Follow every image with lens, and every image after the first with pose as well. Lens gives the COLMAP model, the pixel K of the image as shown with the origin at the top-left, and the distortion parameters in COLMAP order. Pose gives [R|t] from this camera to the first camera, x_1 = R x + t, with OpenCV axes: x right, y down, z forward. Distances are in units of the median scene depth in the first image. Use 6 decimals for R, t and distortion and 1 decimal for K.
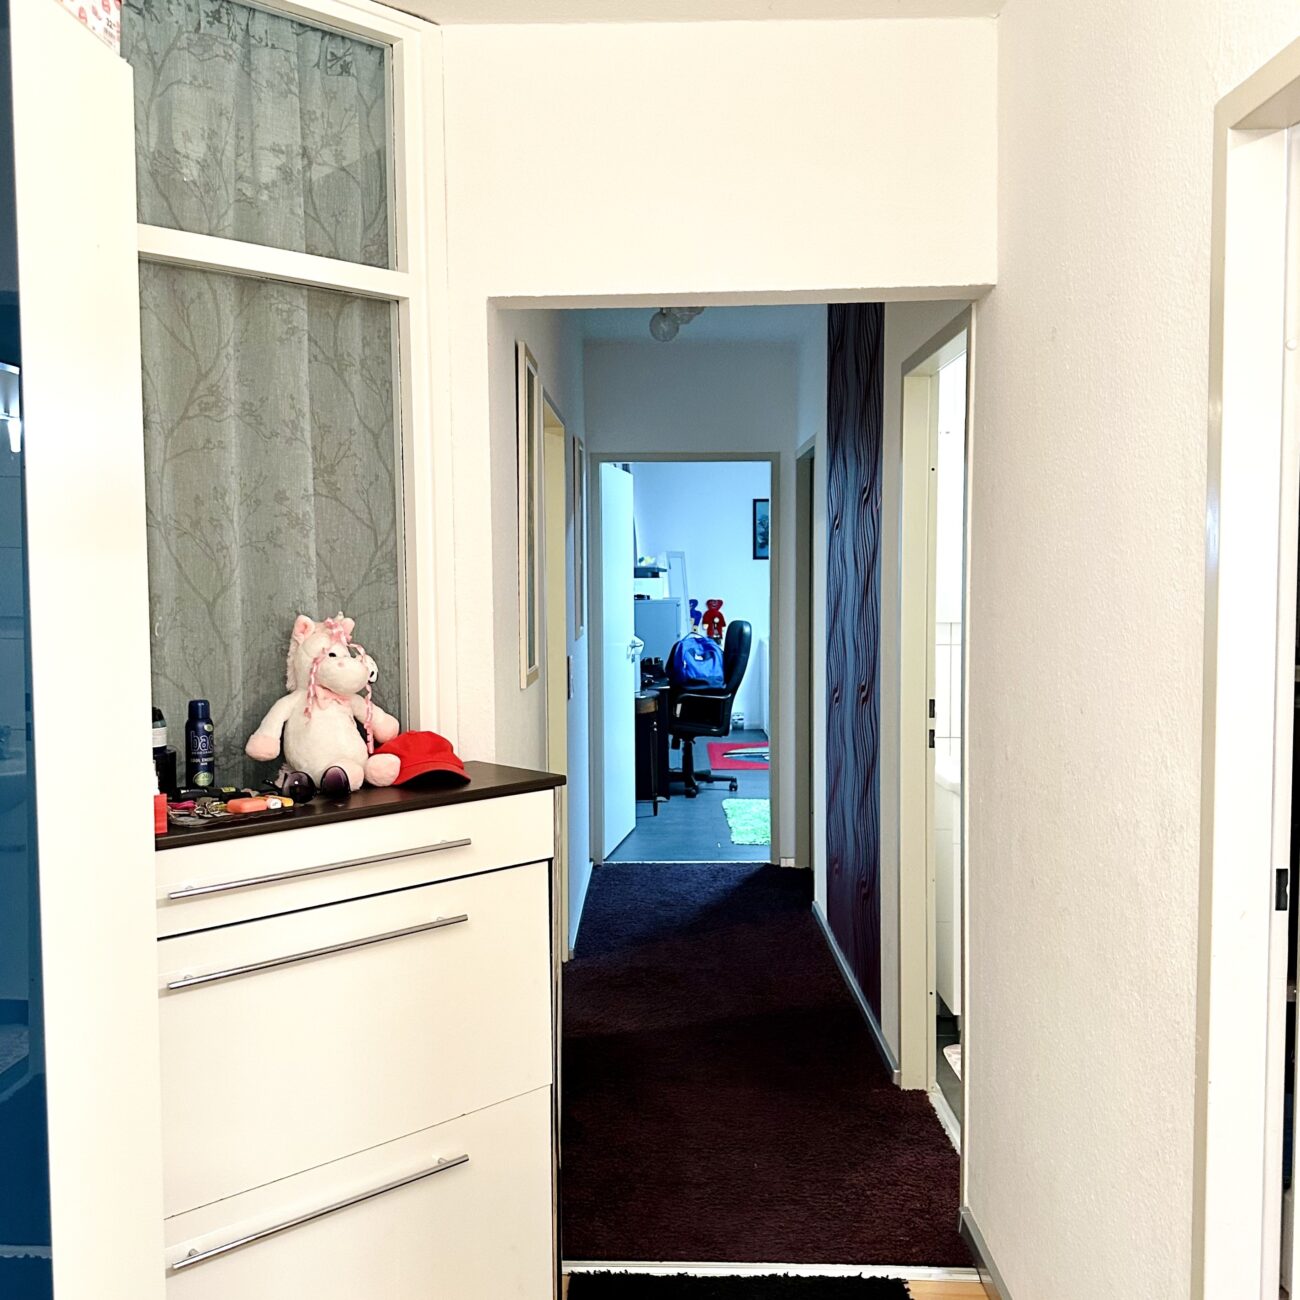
lens RADIAL K [[1305.1, 0, 650.0], [0, 1305.1, 650.0], [0, 0, 1]] dist [0.000412, -0.000051]
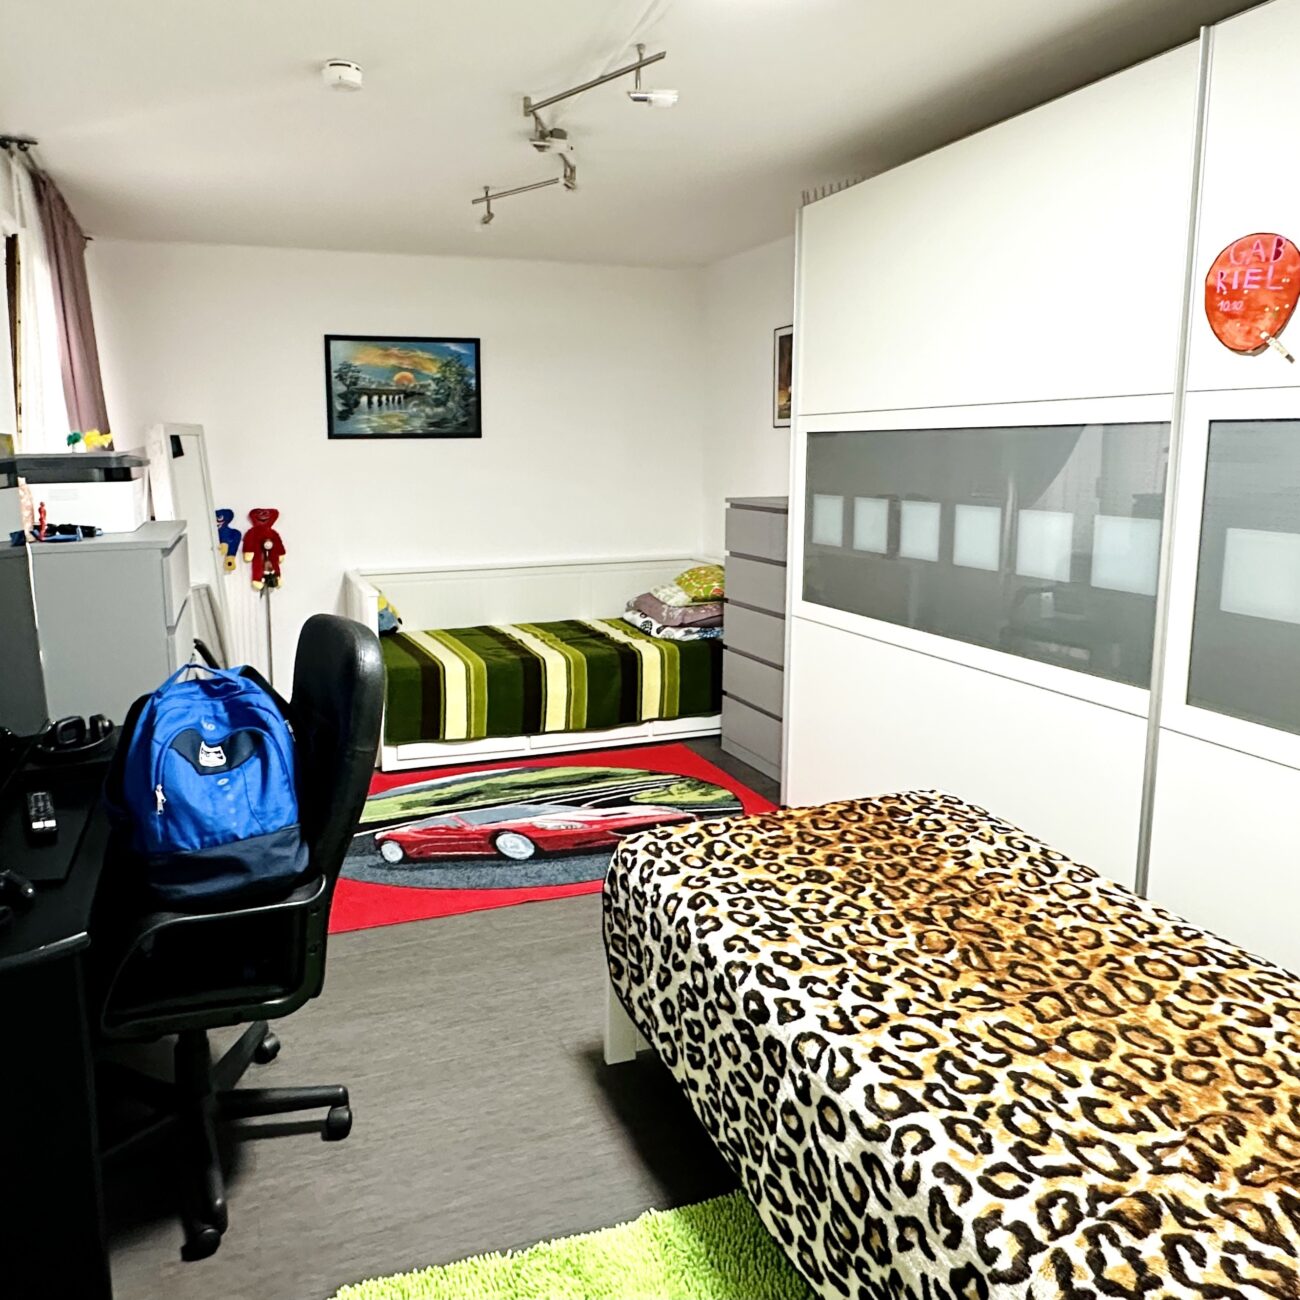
lens RADIAL K [[1264.2, 0, 650.0], [0, 1264.2, 650.0], [0, 0, 1]] dist [0.009540, 0.003765]
pose [[0.942332, -0.045332, 0.331596, 0.022765], [0.013464, 0.995117, 0.097778, -0.029660], [-0.334409, -0.087675, 0.938341, 0.423653]]
